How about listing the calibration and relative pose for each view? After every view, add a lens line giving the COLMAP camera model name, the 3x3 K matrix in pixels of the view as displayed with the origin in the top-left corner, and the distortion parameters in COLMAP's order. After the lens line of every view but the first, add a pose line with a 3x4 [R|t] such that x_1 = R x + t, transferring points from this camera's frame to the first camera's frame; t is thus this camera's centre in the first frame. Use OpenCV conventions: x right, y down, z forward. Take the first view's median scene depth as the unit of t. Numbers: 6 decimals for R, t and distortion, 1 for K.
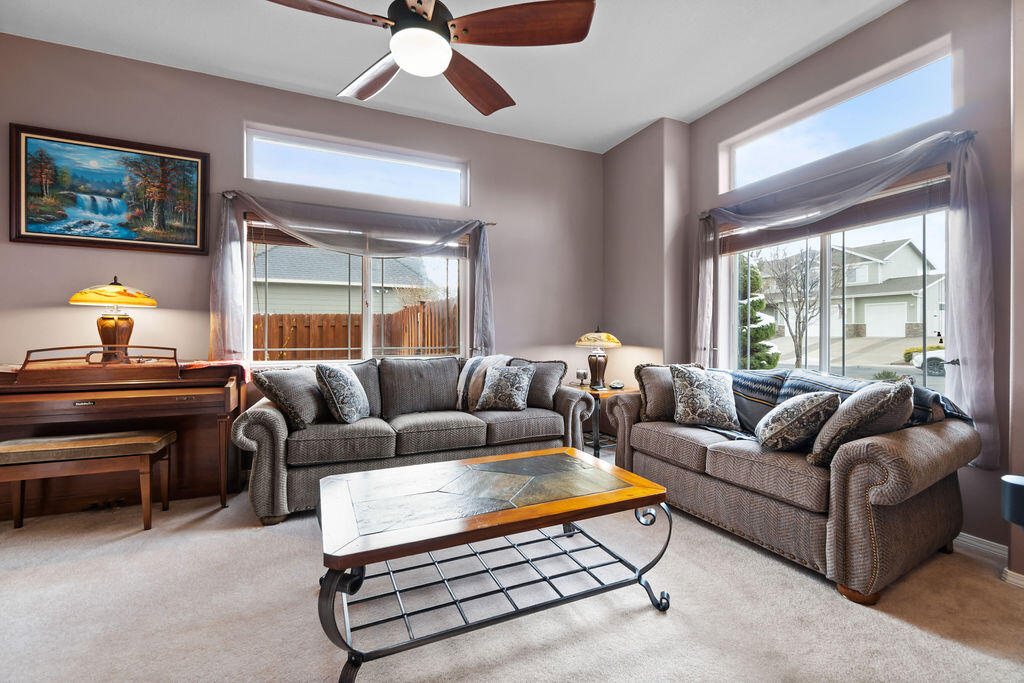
lens RADIAL K [[439.0, 0, 512.0], [0, 439.0, 341.5], [0, 0, 1]] dist [0.000494, 0.000386]
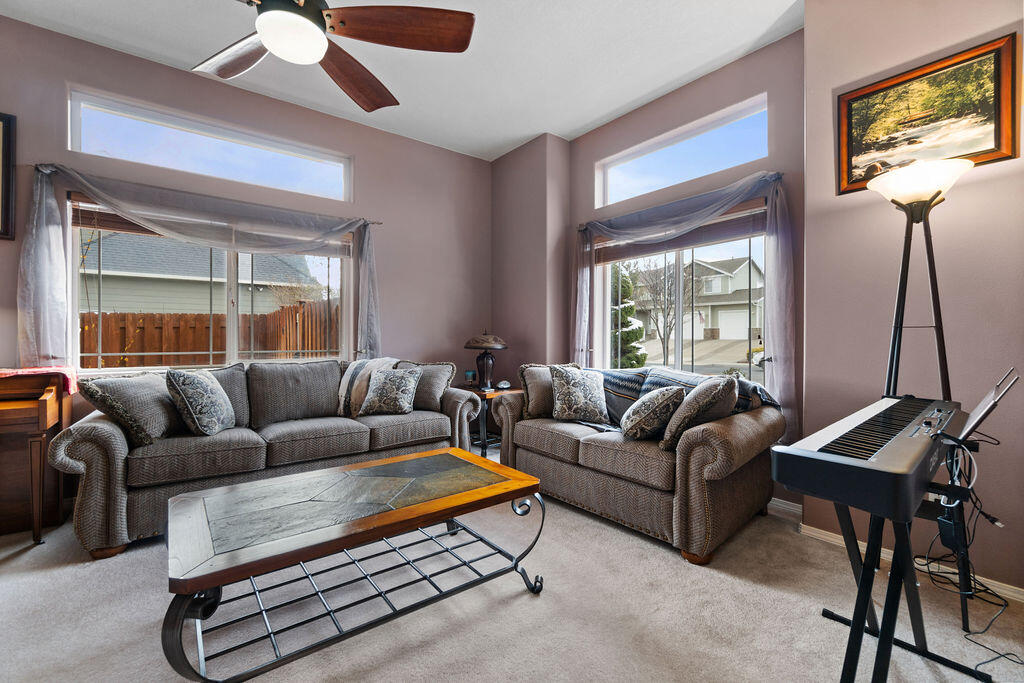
lens RADIAL K [[439.4, 0, 514.2], [0, 439.4, 343.9], [0, 0, 1]] dist [0.000156, 0.000476]
pose [[0.971443, -0.002763, 0.237256, 0.024530], [0.002849, 0.999996, -0.000020, 0.000602], [-0.237255, 0.000696, 0.971447, -0.024658]]
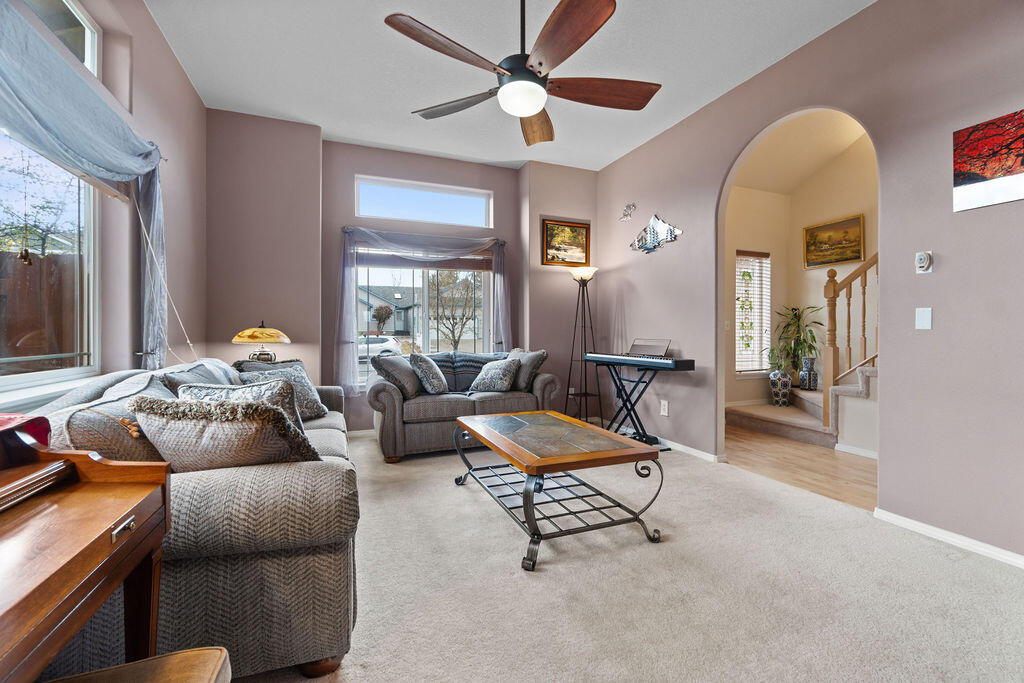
lens RADIAL K [[439.4, 0, 514.2], [0, 439.4, 343.9], [0, 0, 1]] dist [0.000156, 0.000476]
pose [[0.048984, -0.021012, 0.998579, -1.226258], [0.014977, 0.999682, 0.020300, 0.003428], [-0.998687, 0.013961, 0.049283, 0.842899]]
